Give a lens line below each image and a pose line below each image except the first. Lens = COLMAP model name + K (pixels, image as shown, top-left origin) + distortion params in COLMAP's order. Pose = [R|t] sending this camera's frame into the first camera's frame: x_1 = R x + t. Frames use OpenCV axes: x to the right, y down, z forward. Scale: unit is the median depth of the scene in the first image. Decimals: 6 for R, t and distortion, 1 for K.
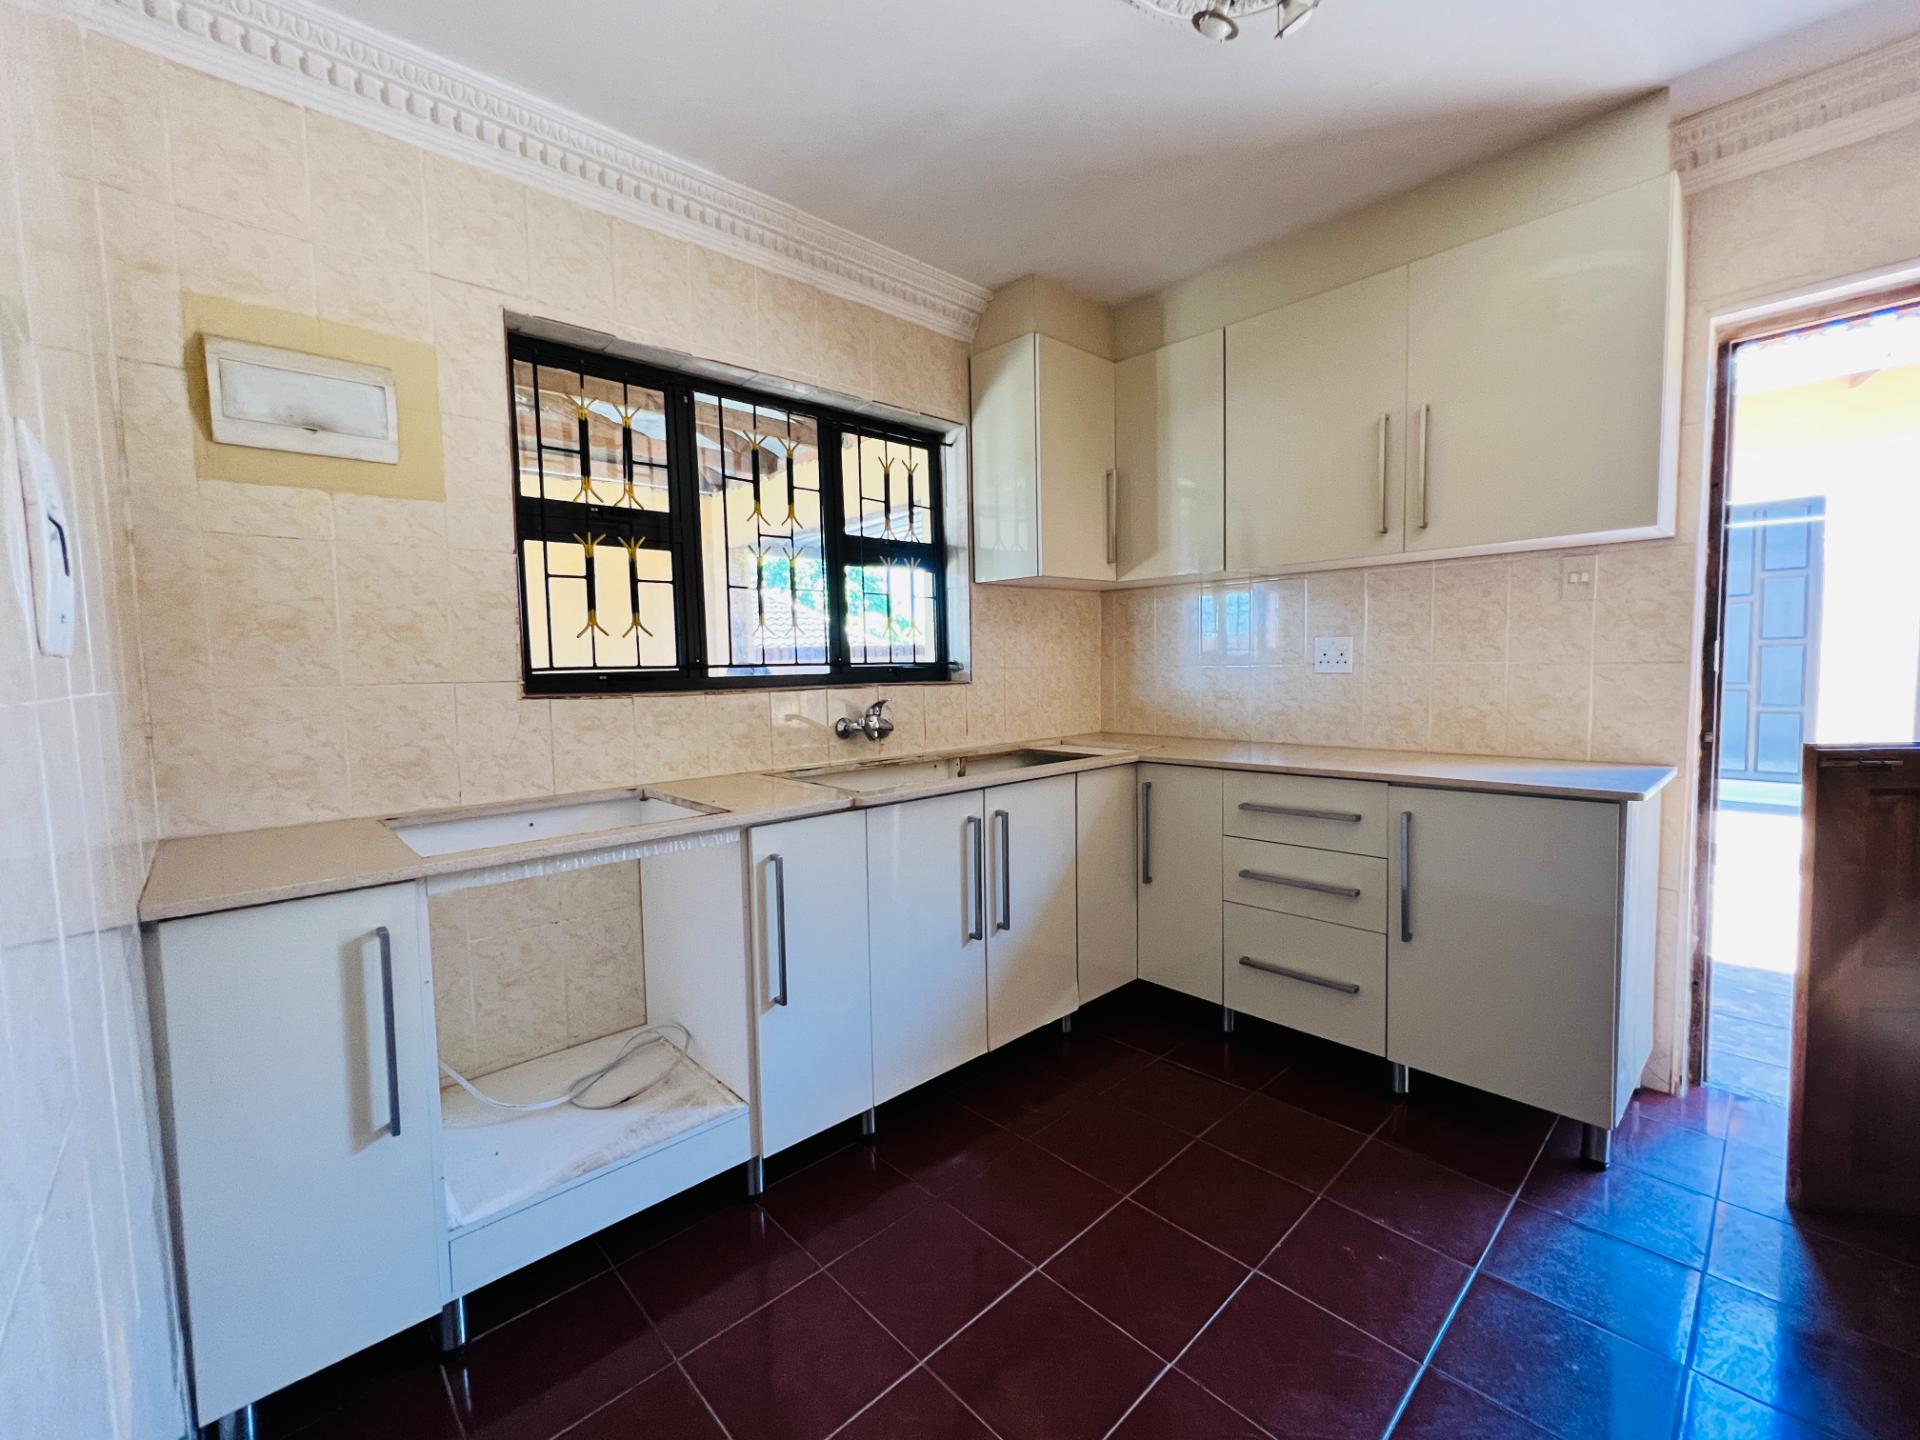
lens RADIAL K [[800.3, 0, 957.9], [0, 800.3, 716.1], [0, 0, 1]] dist [-0.003766, 0.001251]
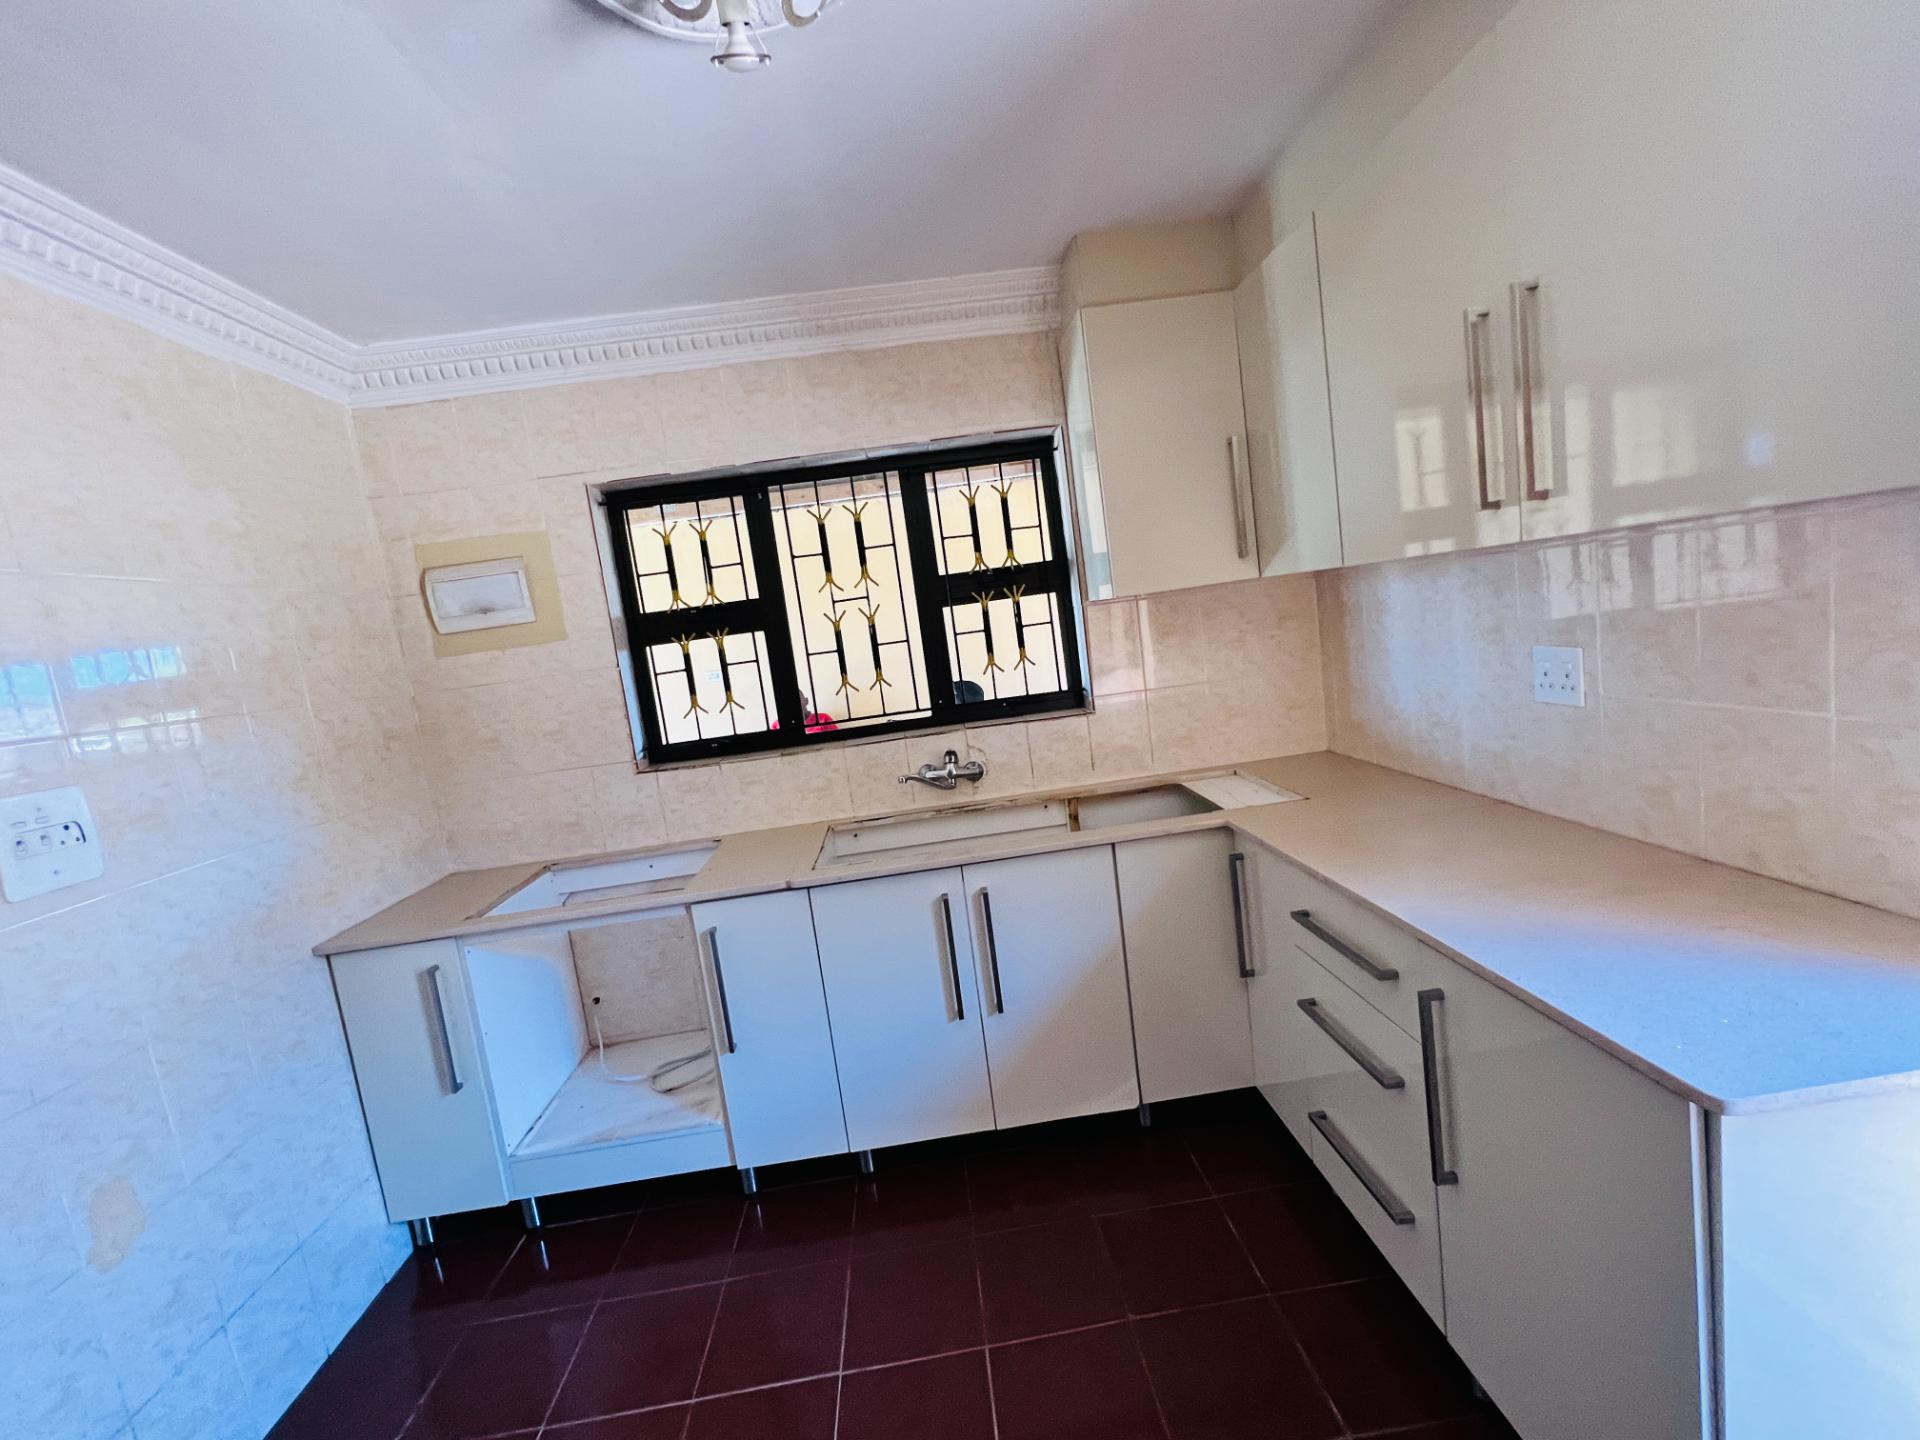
lens RADIAL K [[800.3, 0, 958.4], [0, 800.3, 716.1], [0, 0, 1]] dist [-0.003766, 0.001251]
pose [[0.769230, -0.006859, -0.638935, 0.624617], [0.073482, 0.994258, 0.077793, -0.156673], [0.634733, -0.106792, 0.765317, 0.282055]]
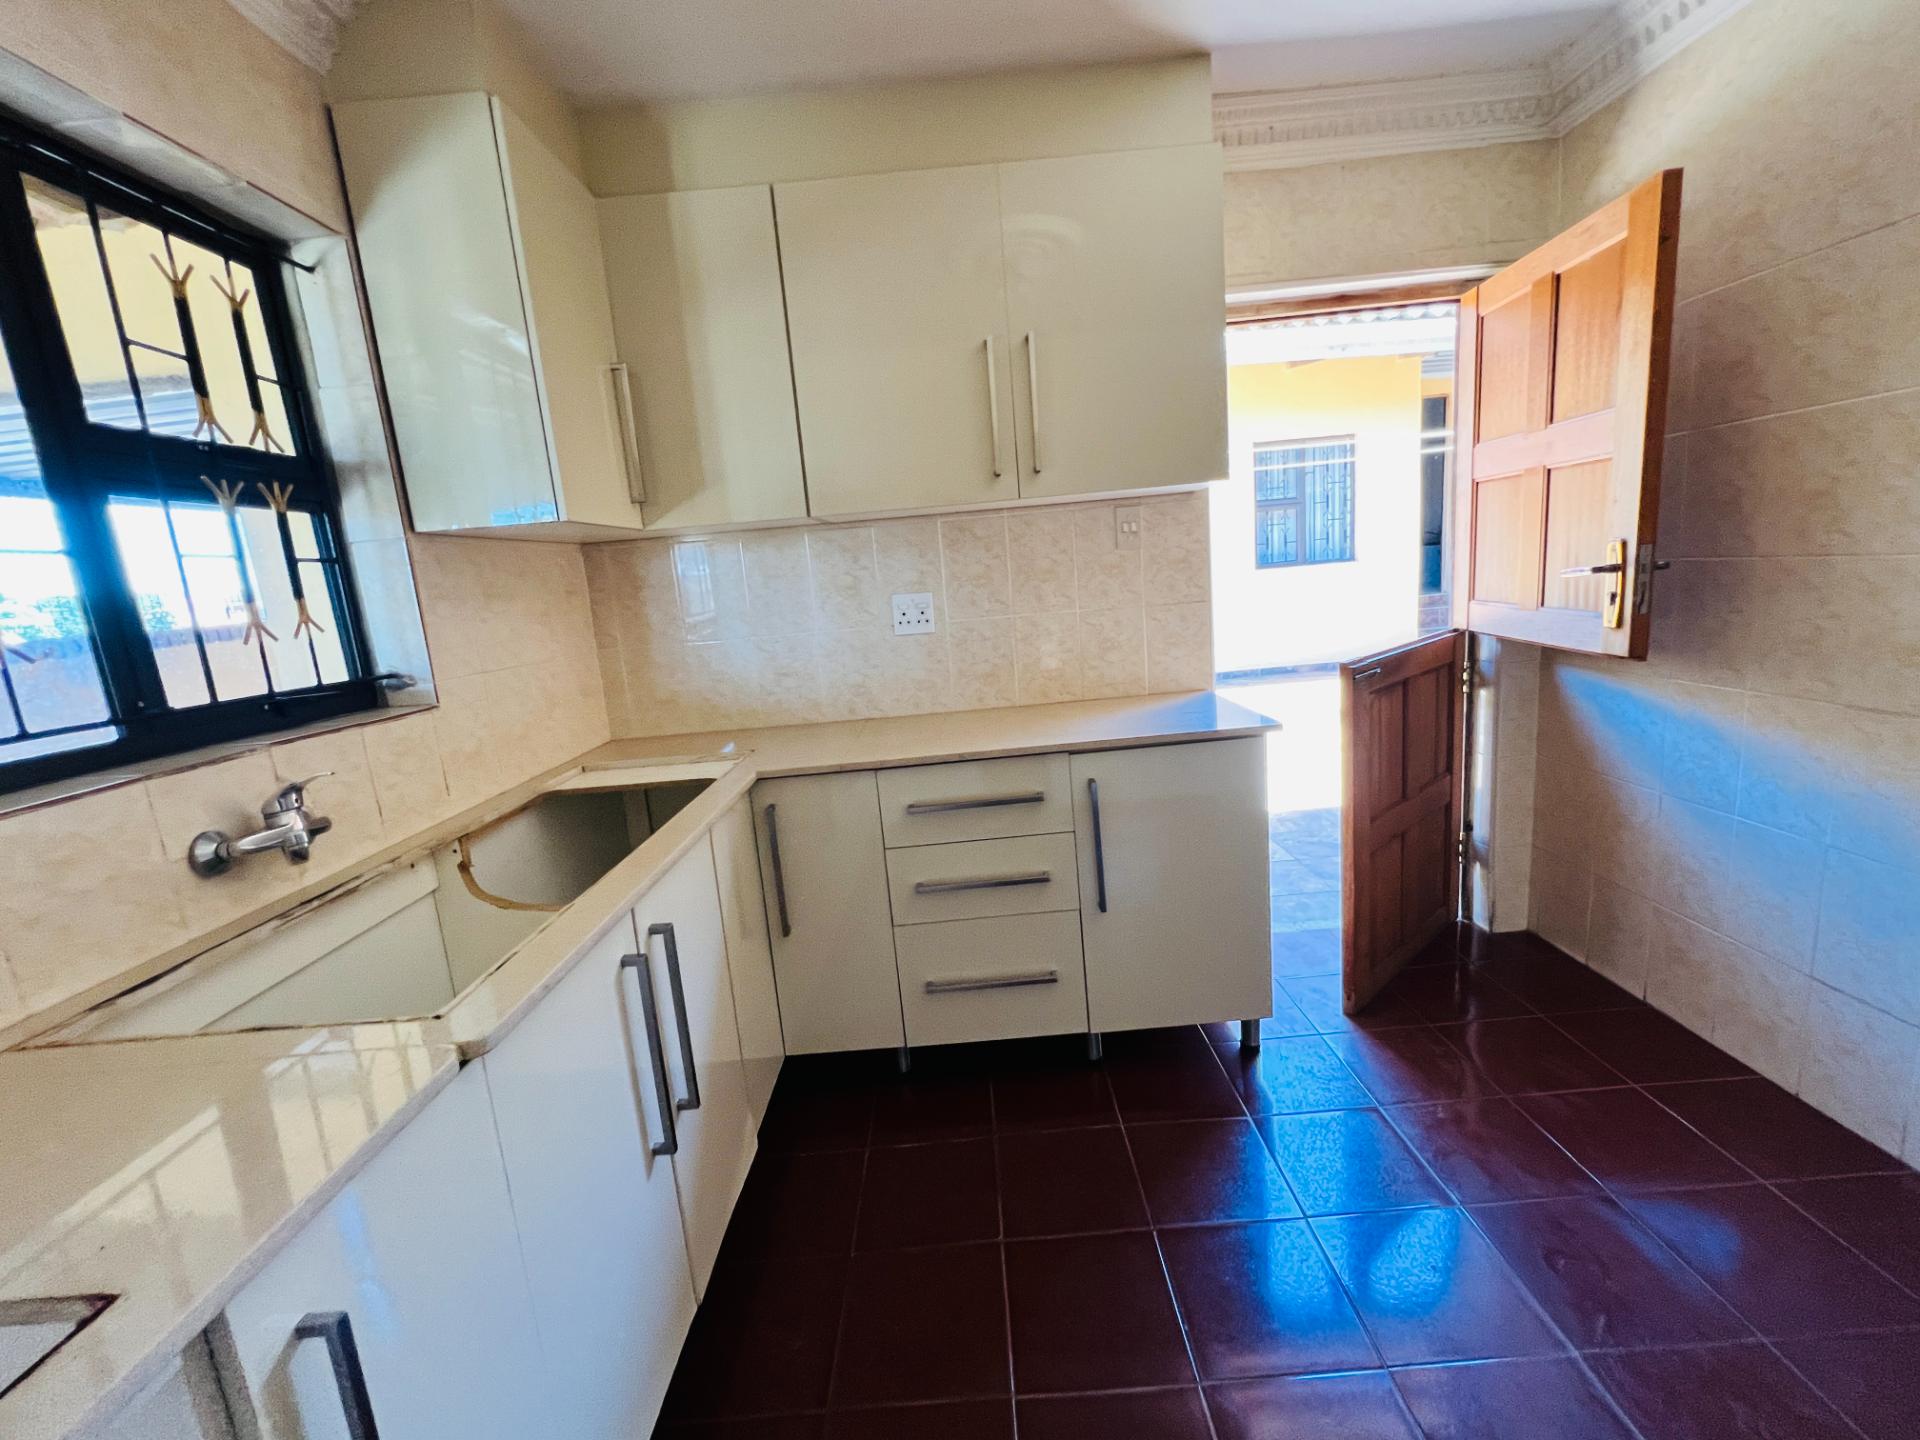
lens RADIAL K [[800.3, 0, 959.4], [0, 800.3, 718.0], [0, 0, 1]] dist [-0.003766, 0.001251]
pose [[0.680019, -0.165834, 0.714194, -0.188329], [0.119122, 0.986132, 0.115556, -0.072313], [-0.723453, 0.006496, 0.690343, 0.426231]]
